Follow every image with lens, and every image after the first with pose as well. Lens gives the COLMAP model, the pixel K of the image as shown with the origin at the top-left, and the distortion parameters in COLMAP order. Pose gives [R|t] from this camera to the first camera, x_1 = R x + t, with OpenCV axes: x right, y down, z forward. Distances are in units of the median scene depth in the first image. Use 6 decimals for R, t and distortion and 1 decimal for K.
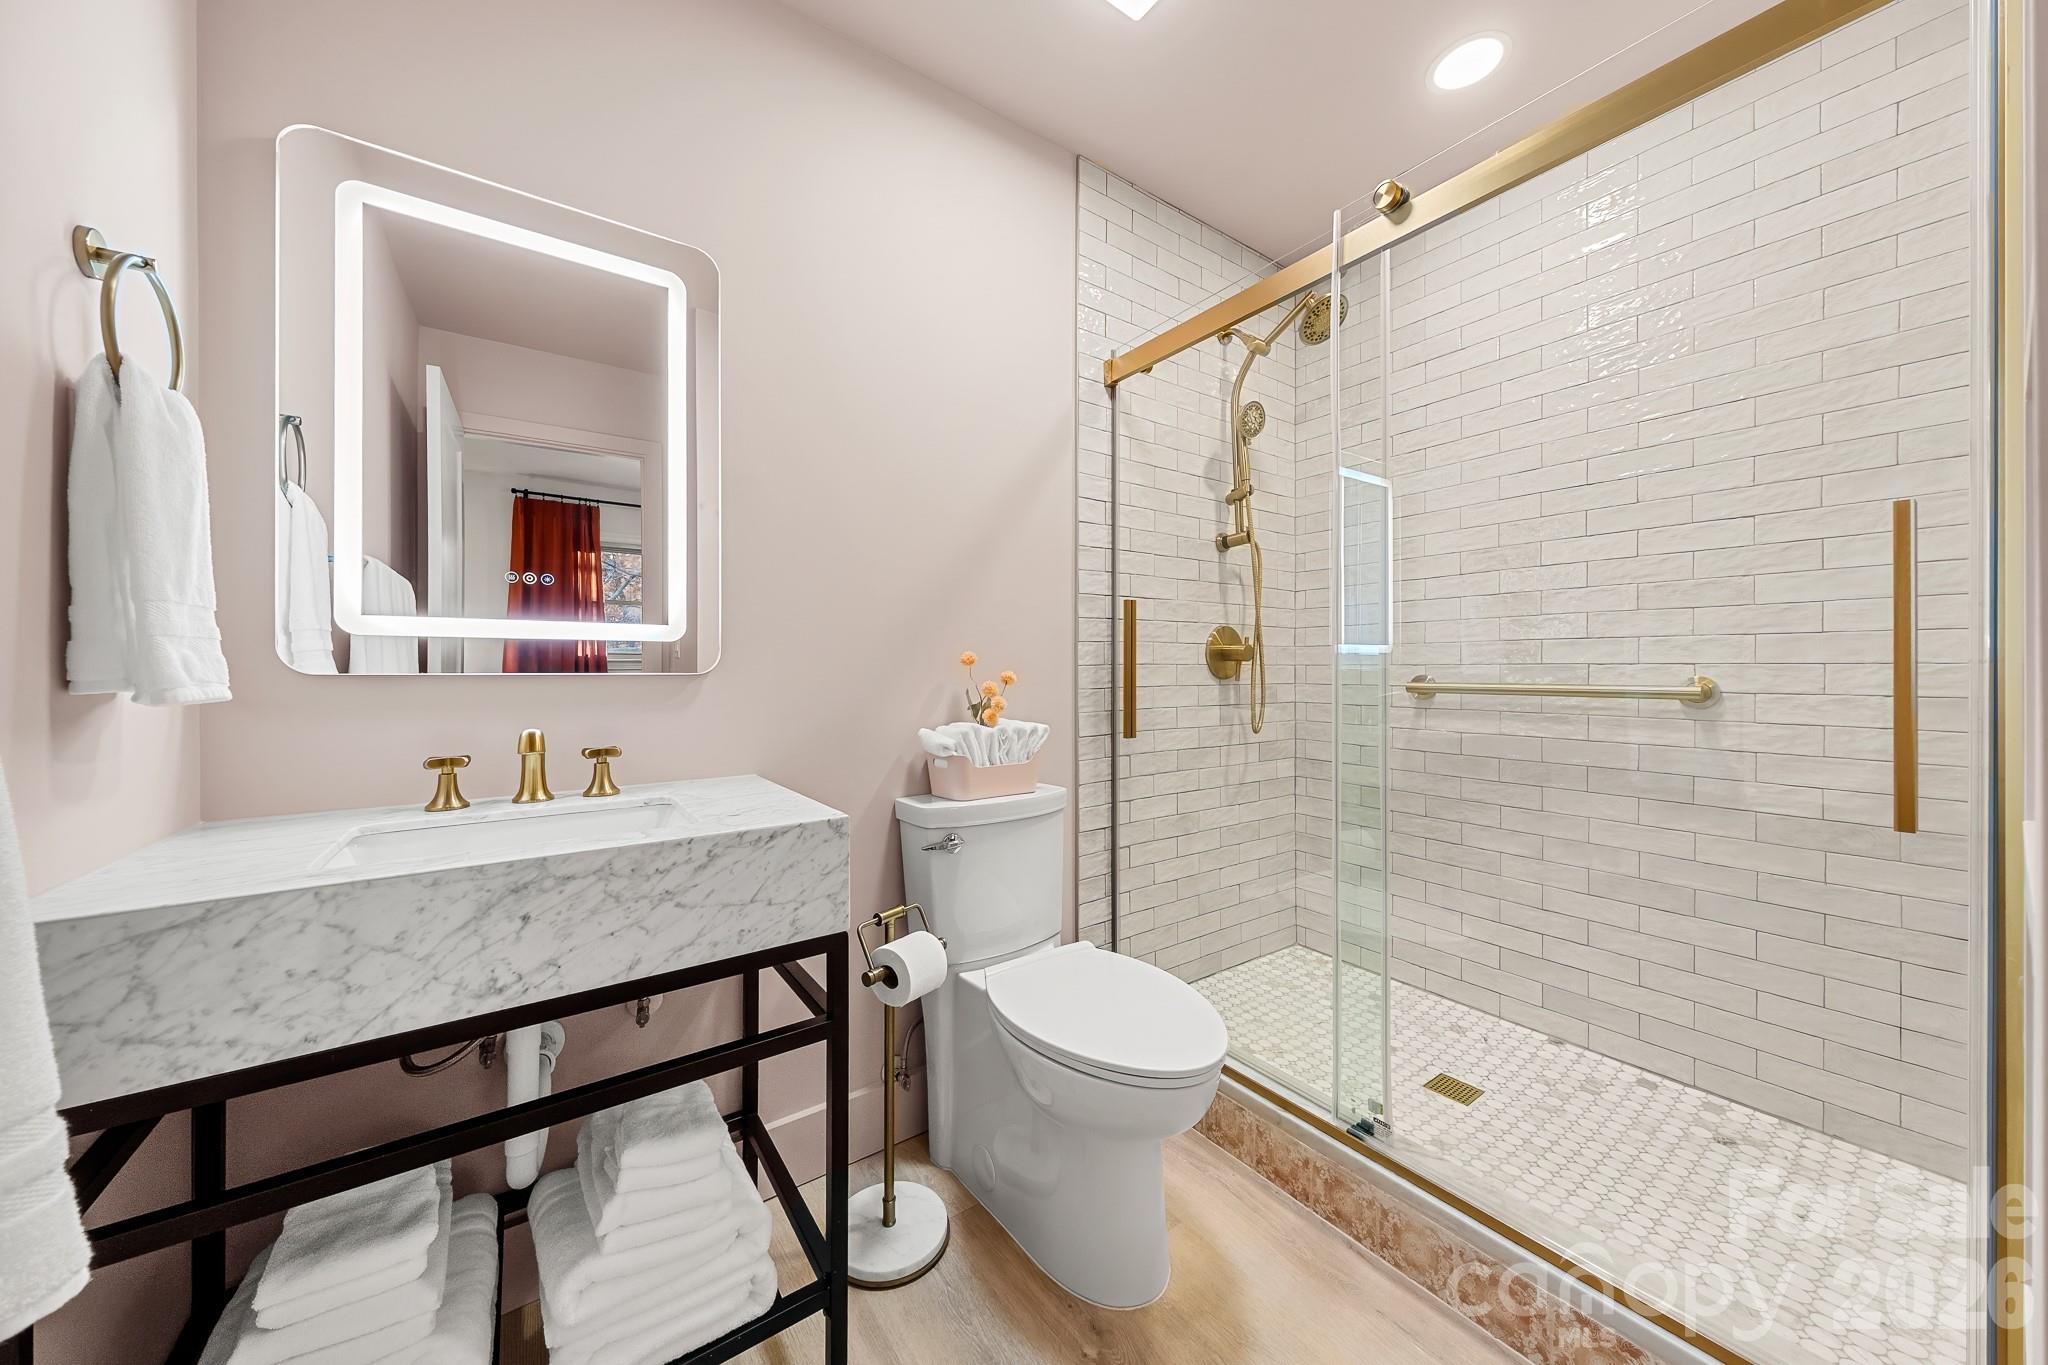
lens RADIAL K [[703.4, 0, 1013.5], [0, 703.4, 667.4], [0, 0, 1]] dist [0.003001, -0.001233]
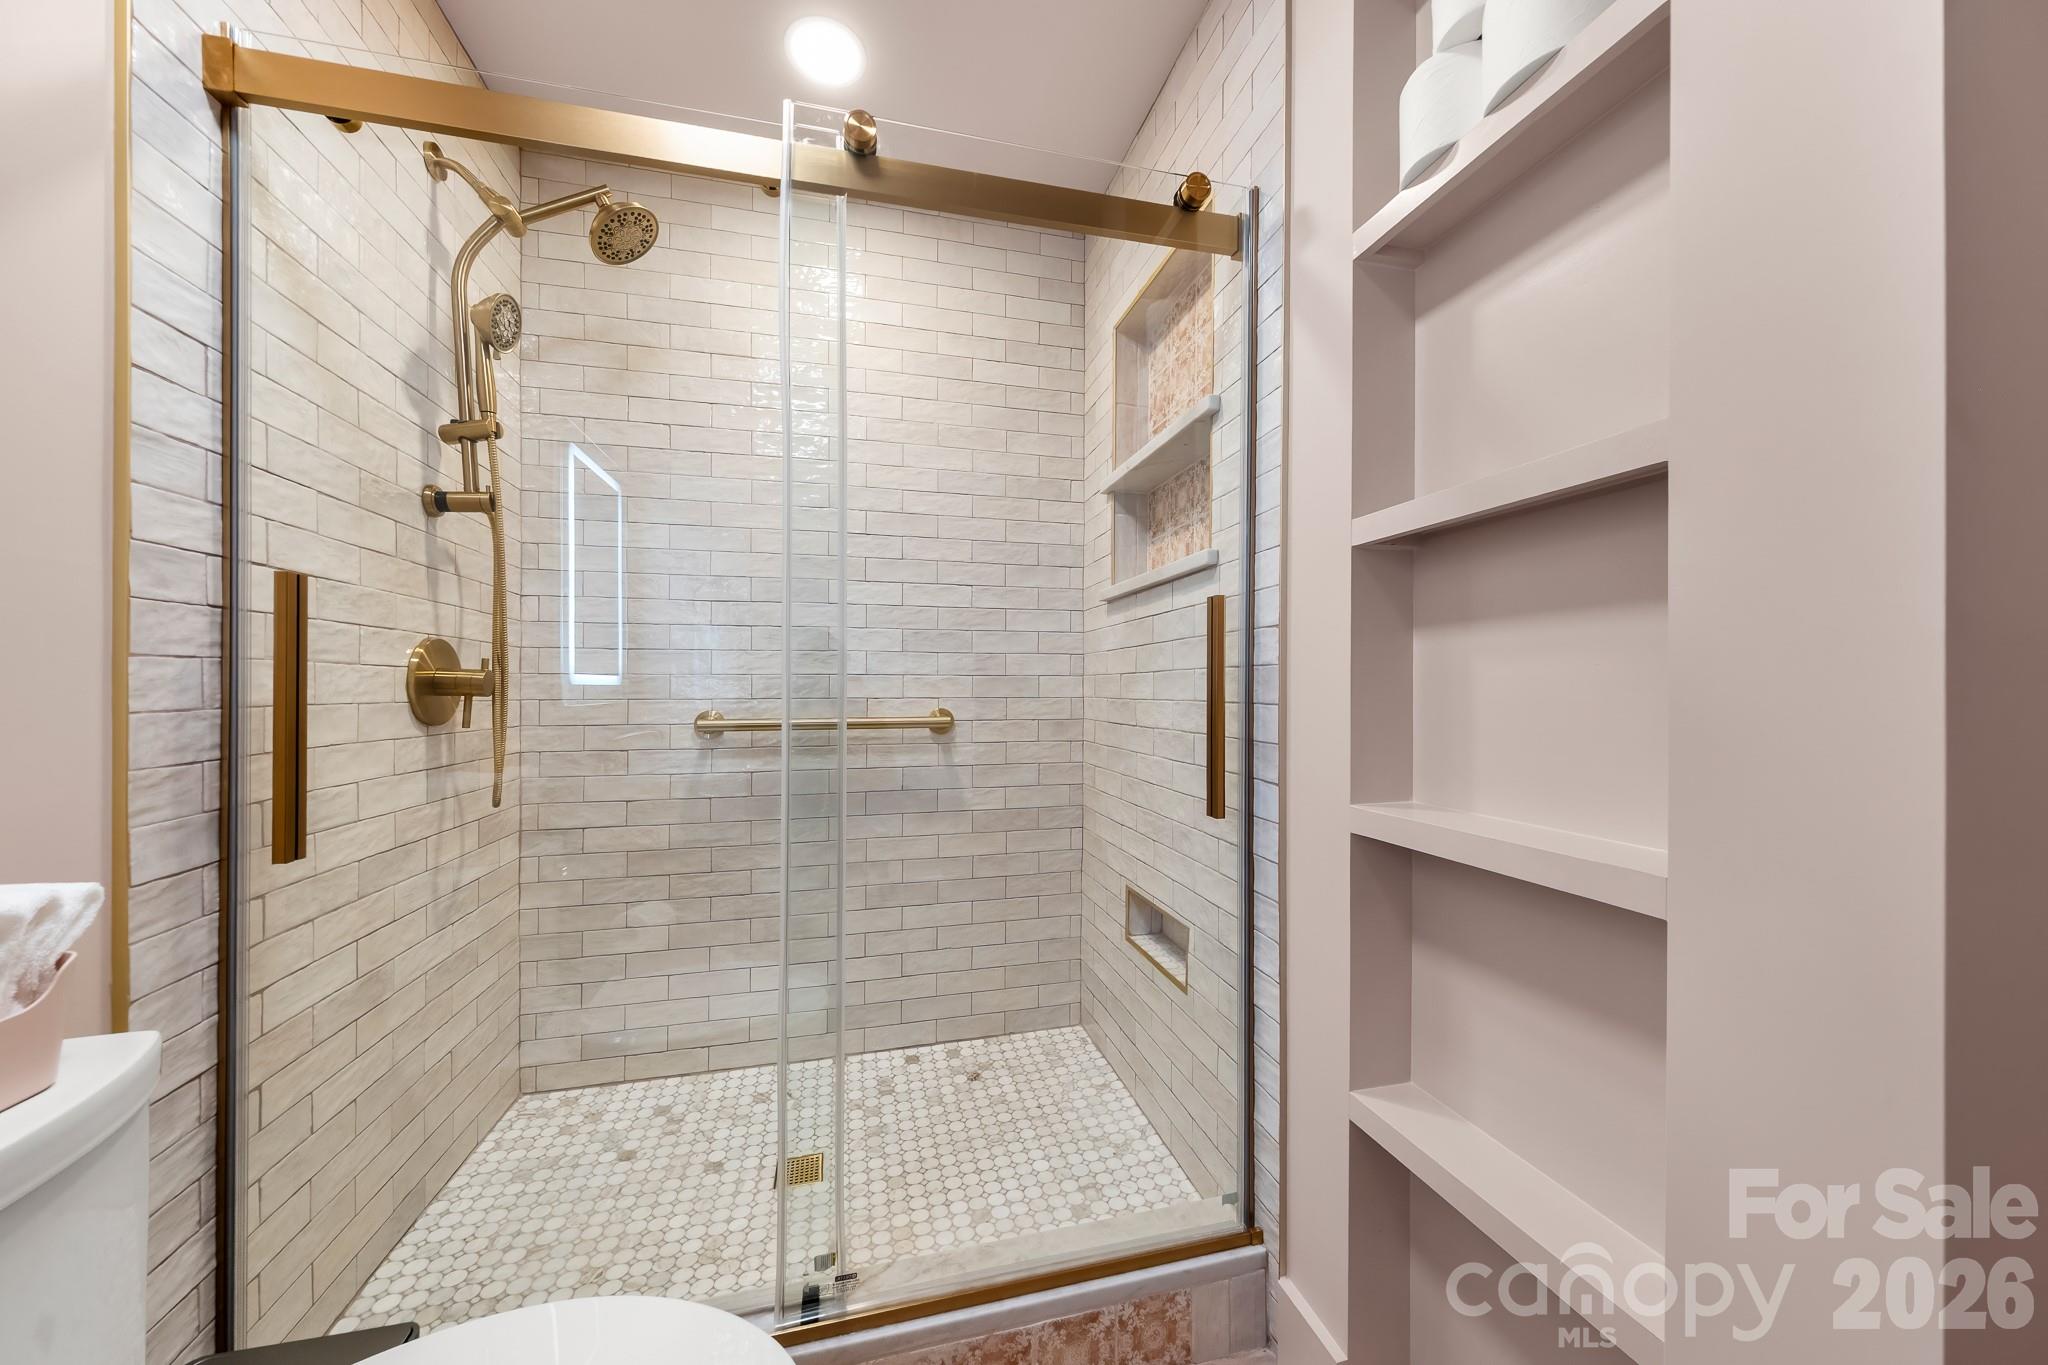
lens RADIAL K [[703.4, 0, 1037.1], [0, 703.4, 689.0], [0, 0, 1]] dist [0.003001, -0.001233]
pose [[0.349713, 0.003074, 0.936852, -0.103038], [0.003231, 0.999985, -0.004487, -0.012355], [-0.936851, 0.004597, 0.349698, 0.343329]]
